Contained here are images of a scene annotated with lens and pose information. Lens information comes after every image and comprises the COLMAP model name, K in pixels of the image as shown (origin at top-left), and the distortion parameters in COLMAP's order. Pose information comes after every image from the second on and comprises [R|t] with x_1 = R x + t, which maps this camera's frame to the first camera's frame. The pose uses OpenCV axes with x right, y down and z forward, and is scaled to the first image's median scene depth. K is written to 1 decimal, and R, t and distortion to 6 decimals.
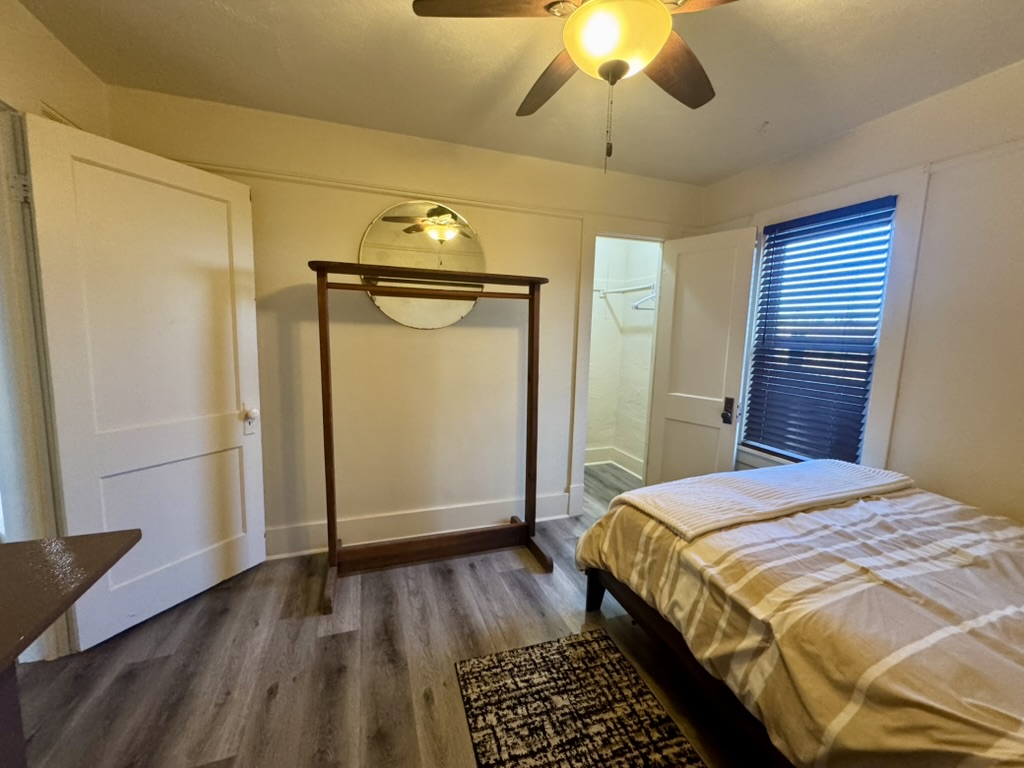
lens RADIAL K [[408.2, 0, 512.0], [0, 408.2, 383.4], [0, 0, 1]] dist [-0.001639, -0.000130]
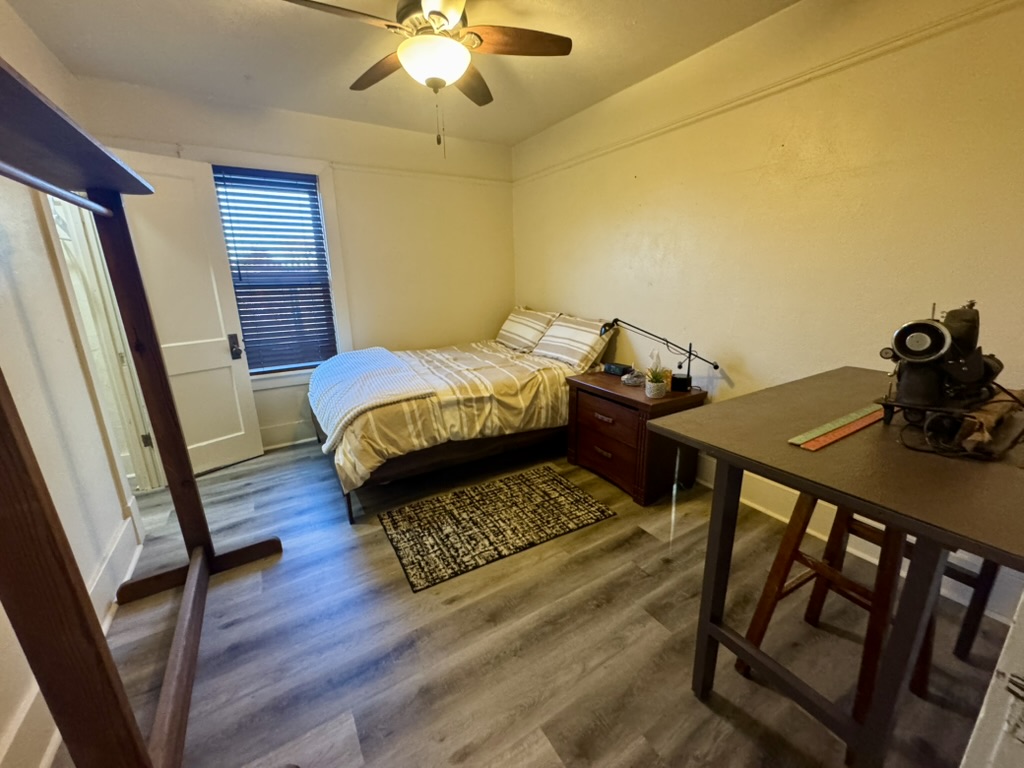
lens RADIAL K [[408.2, 0, 512.7], [0, 408.2, 383.7], [0, 0, 1]] dist [-0.001639, -0.000130]
pose [[-0.214576, -0.268793, 0.938993, -1.158886], [0.132304, 0.944526, 0.300610, -0.117231], [-0.967705, 0.188736, -0.167110, 0.926775]]
